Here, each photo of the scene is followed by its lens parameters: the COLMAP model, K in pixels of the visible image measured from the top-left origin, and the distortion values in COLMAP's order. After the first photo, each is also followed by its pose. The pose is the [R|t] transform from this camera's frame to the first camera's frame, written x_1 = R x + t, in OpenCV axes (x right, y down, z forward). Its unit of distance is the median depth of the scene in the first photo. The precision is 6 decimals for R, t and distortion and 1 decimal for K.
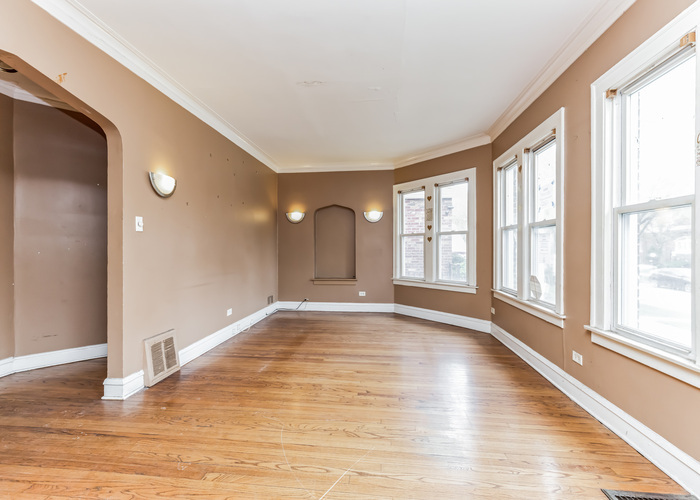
lens RADIAL K [[318.7, 0, 349.0], [0, 318.7, 246.7], [0, 0, 1]] dist [0.014964, -0.000446]
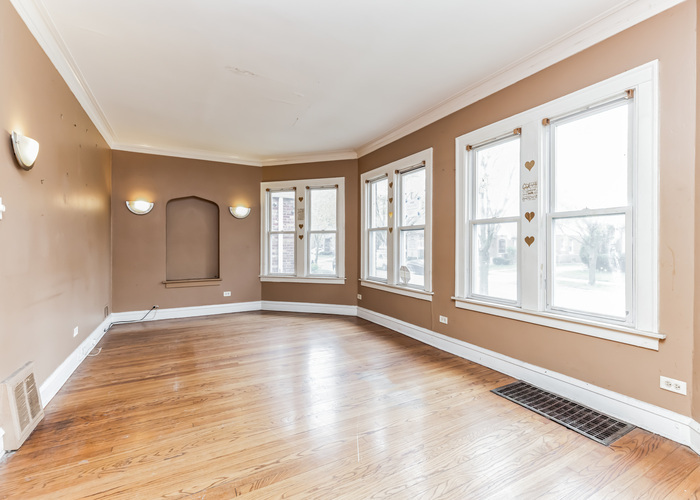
lens RADIAL K [[320.6, 0, 350.0], [0, 320.6, 242.9], [0, 0, 1]] dist [0.015438, -0.000764]
pose [[0.819676, 0.005875, 0.572797, -0.354947], [-0.003739, 0.999981, -0.004906, 0.001426], [-0.572815, 0.001880, 0.819683, 0.026055]]
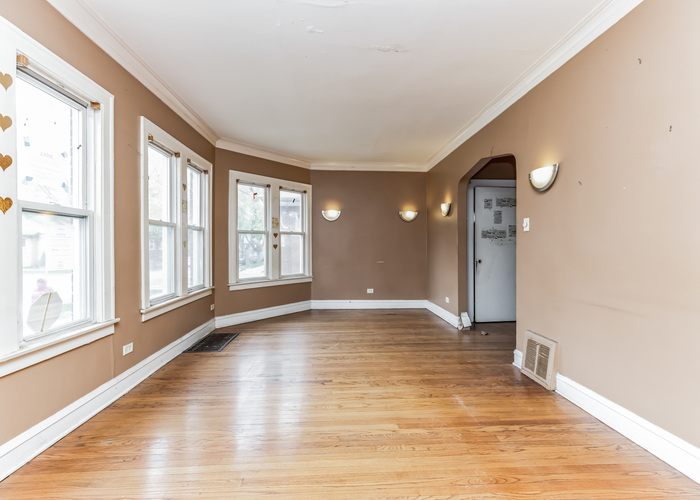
lens RADIAL K [[306.7, 0, 350.0], [0, 306.7, 250.0], [0, 0, 1]] dist [-0.000585, -0.000266]
pose [[-0.984937, 0.005403, -0.172830, 0.111077], [0.004700, 0.999979, 0.004473, 0.009001], [0.172850, 0.003593, -0.984942, 1.554036]]
